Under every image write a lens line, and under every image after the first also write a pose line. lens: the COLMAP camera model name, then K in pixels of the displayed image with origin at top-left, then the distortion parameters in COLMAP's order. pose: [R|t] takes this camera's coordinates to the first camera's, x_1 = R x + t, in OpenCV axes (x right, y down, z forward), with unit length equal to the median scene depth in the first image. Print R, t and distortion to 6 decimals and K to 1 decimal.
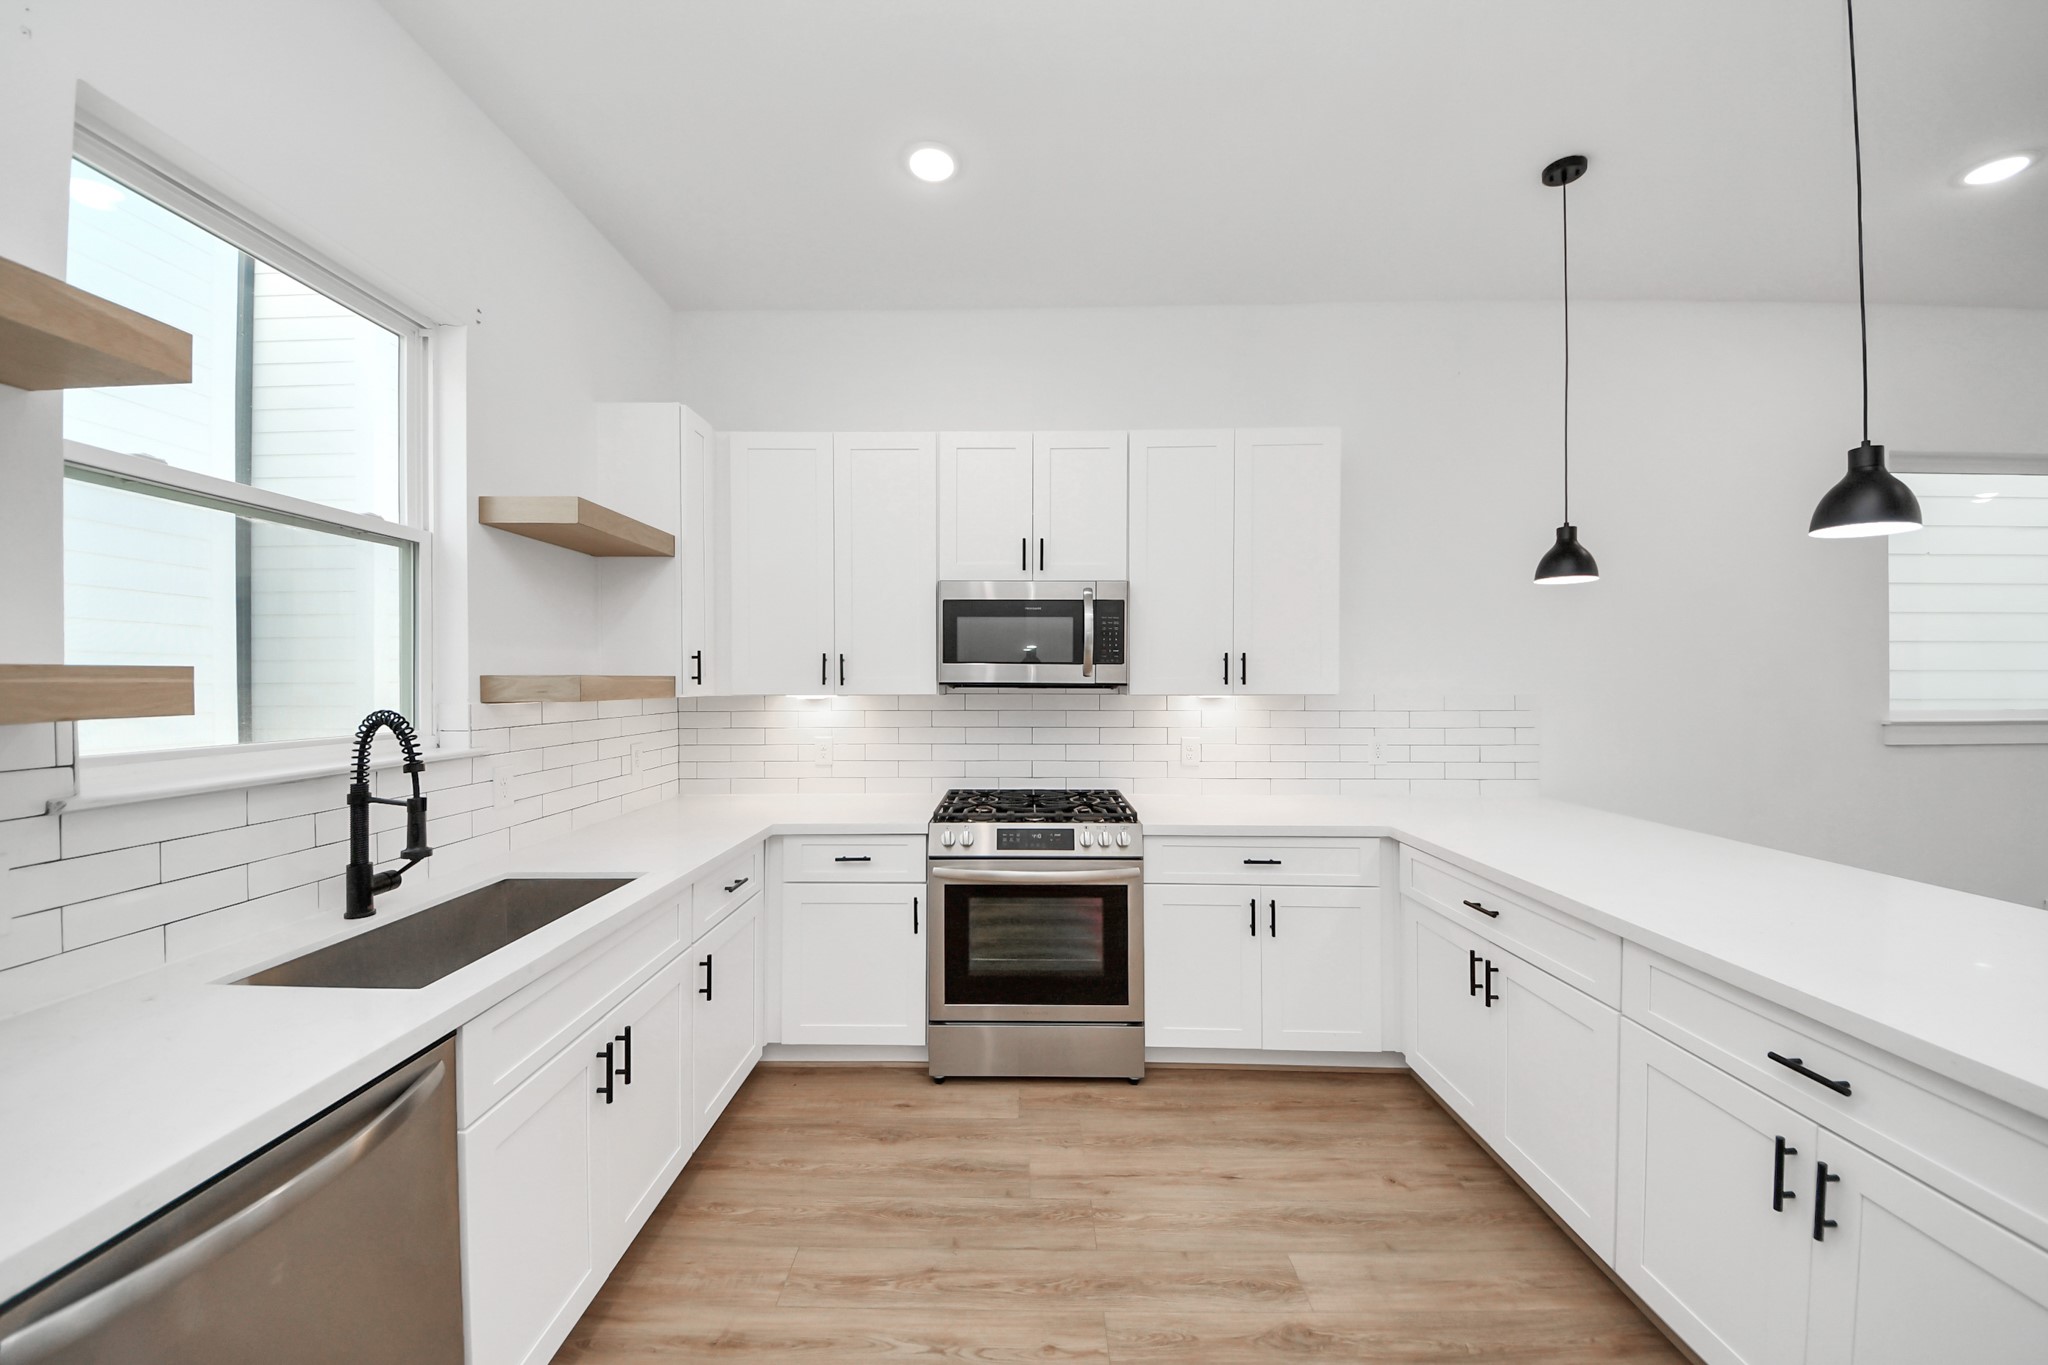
lens RADIAL K [[727.5, 0, 1013.1], [0, 727.5, 685.3], [0, 0, 1]] dist [0.045674, -0.029469]
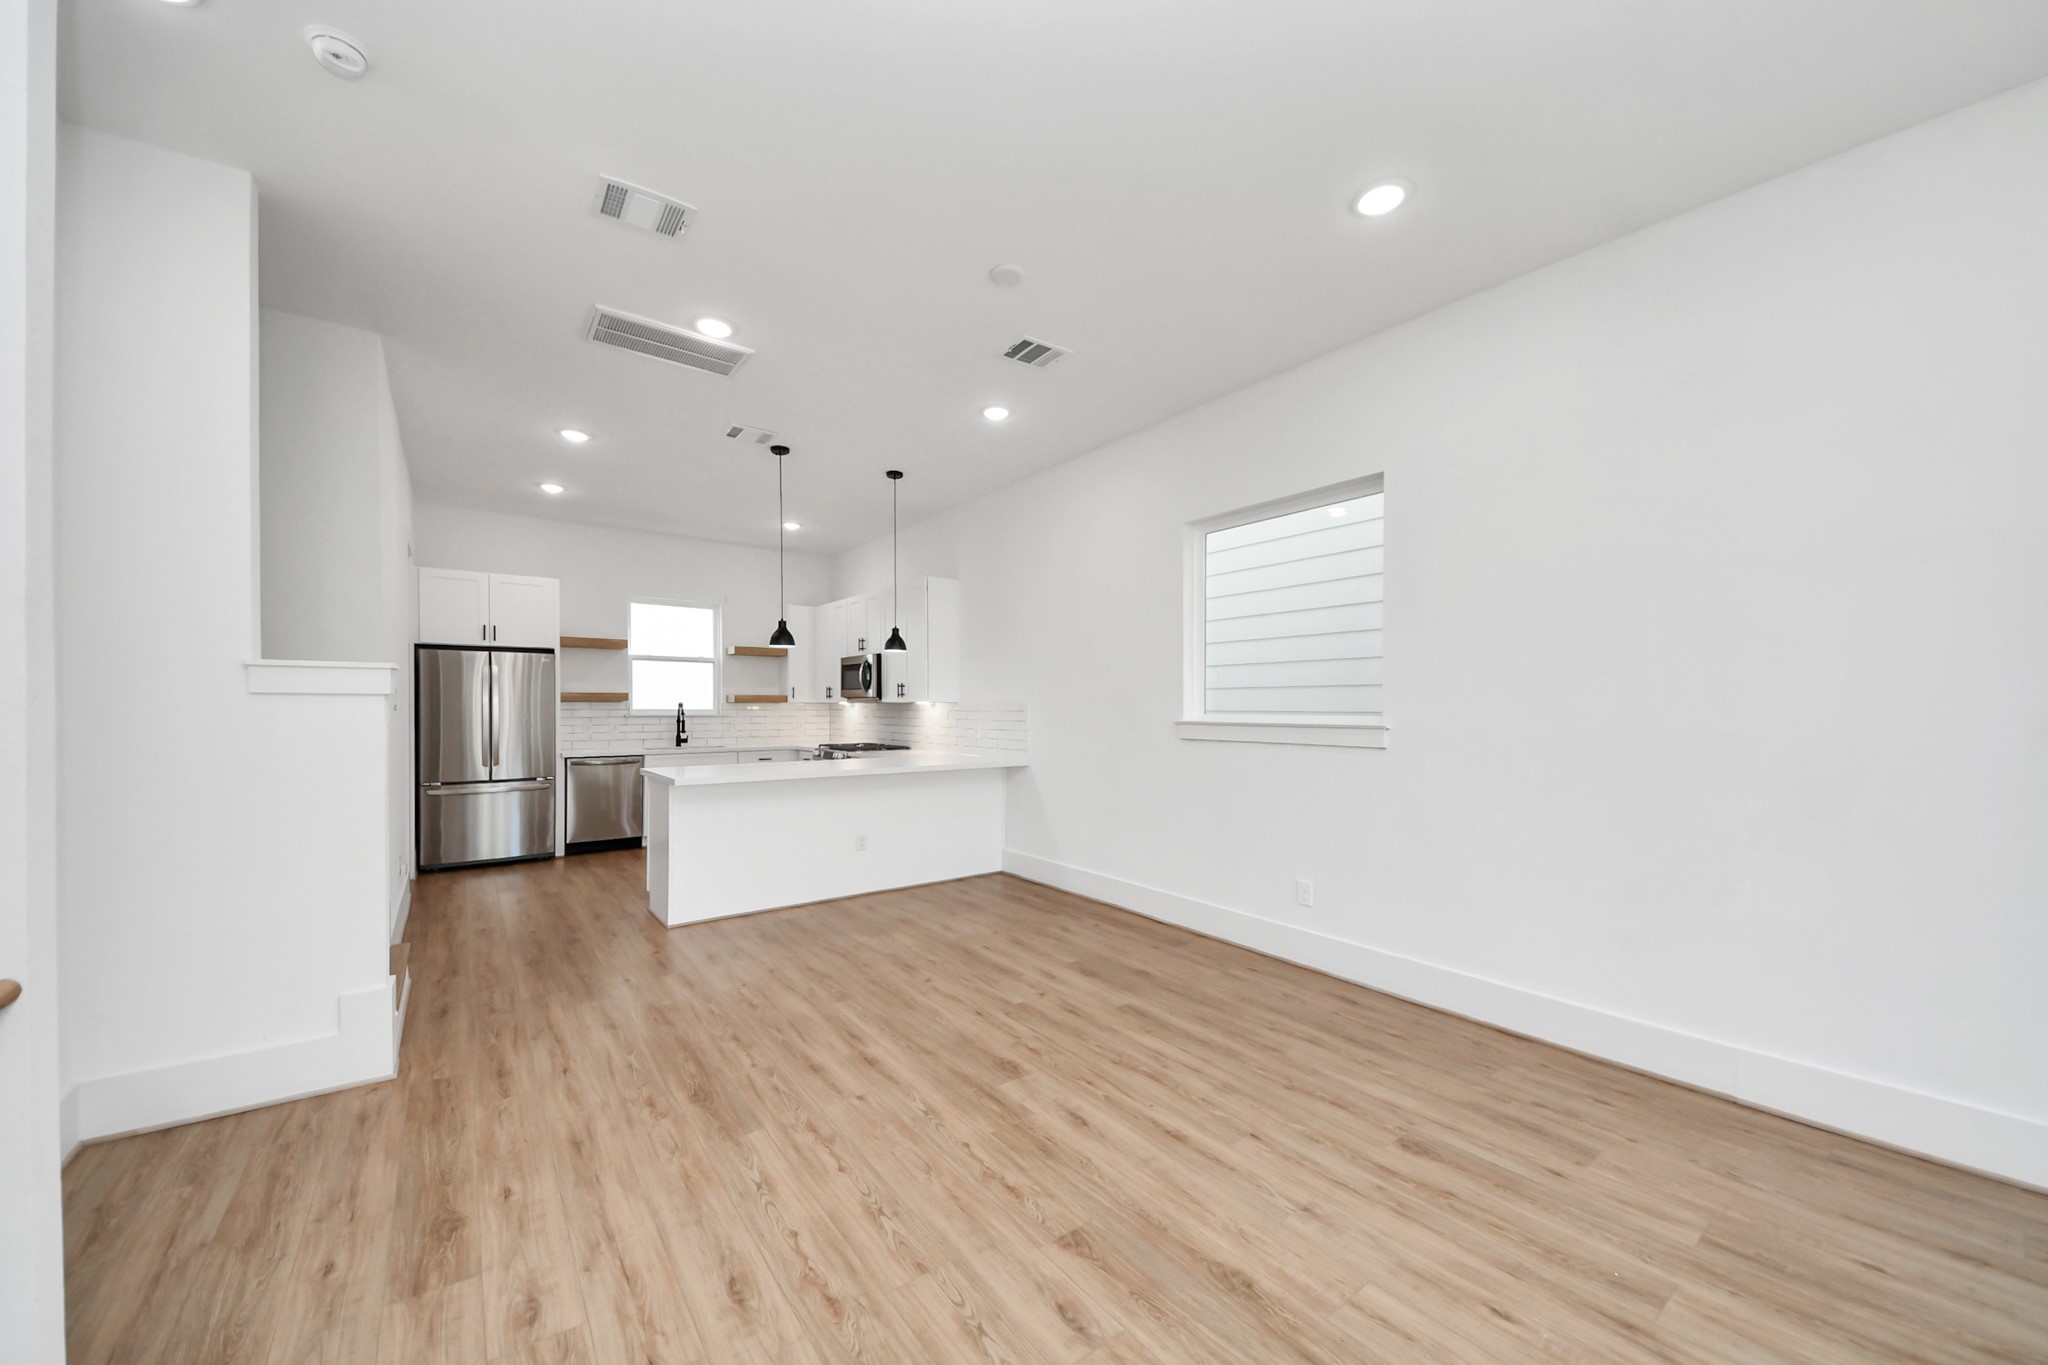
lens RADIAL K [[746.3, 0, 1027.9], [0, 746.3, 708.3], [0, 0, 1]] dist [0.051626, -0.032173]
pose [[0.616302, 0.003918, -0.787500, 2.750020], [-0.009378, 0.999953, -0.002365, 0.040805], [0.787454, 0.008843, 0.616310, -0.125938]]
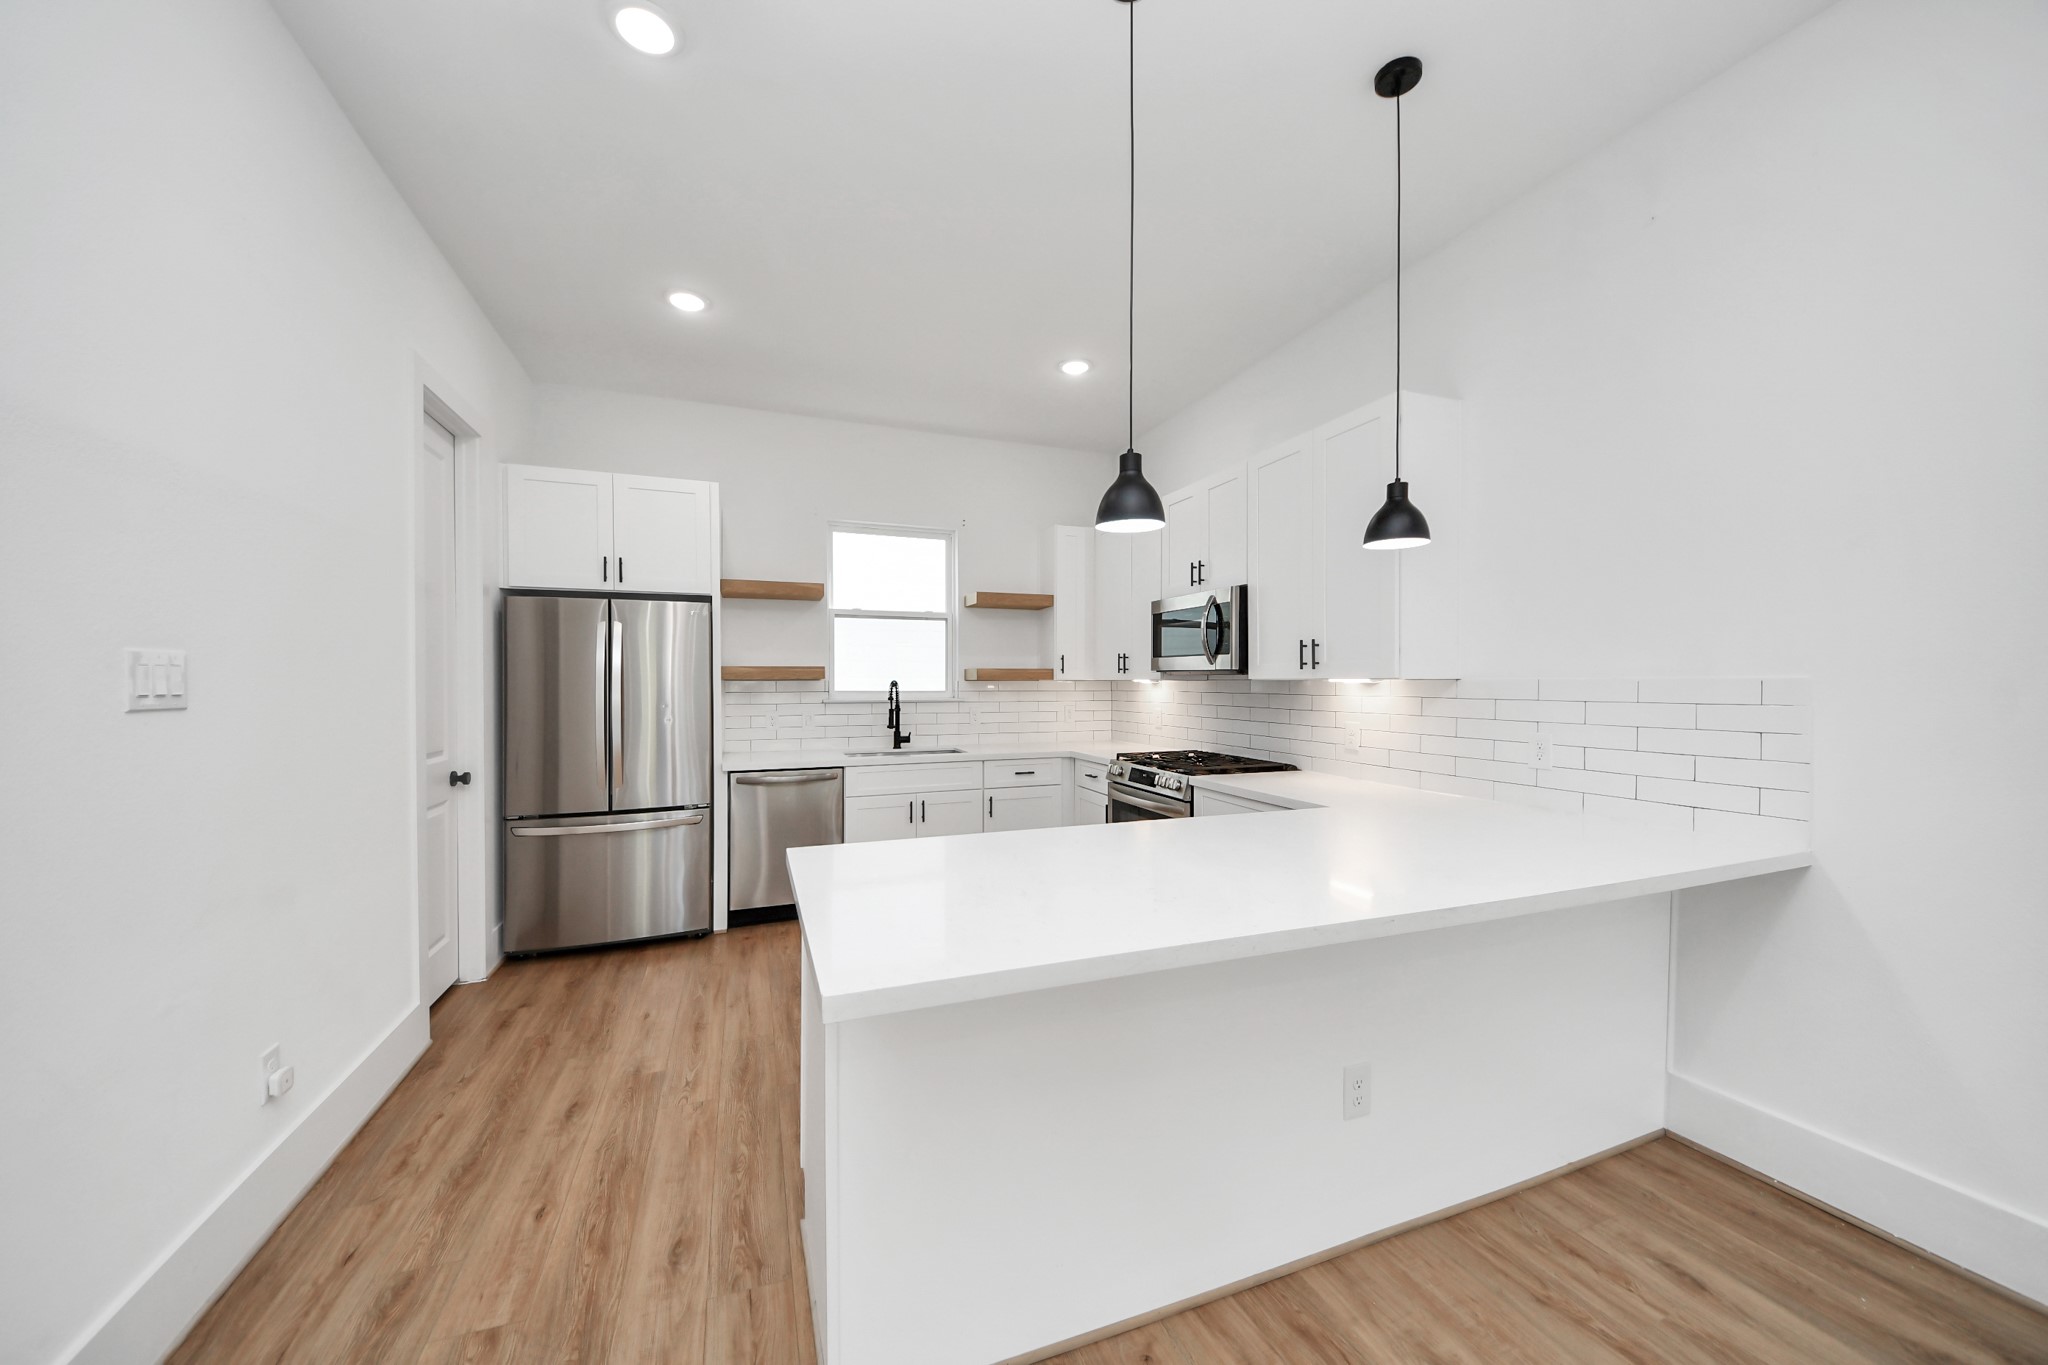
lens RADIAL K [[727.5, 0, 1013.1], [0, 727.5, 685.3], [0, 0, 1]] dist [0.045674, -0.029469]
pose [[0.359831, 0.006092, -0.932998, 1.343666], [-0.006491, 0.999971, 0.004026, 0.025183], [0.932995, 0.004608, 0.359860, 0.243711]]
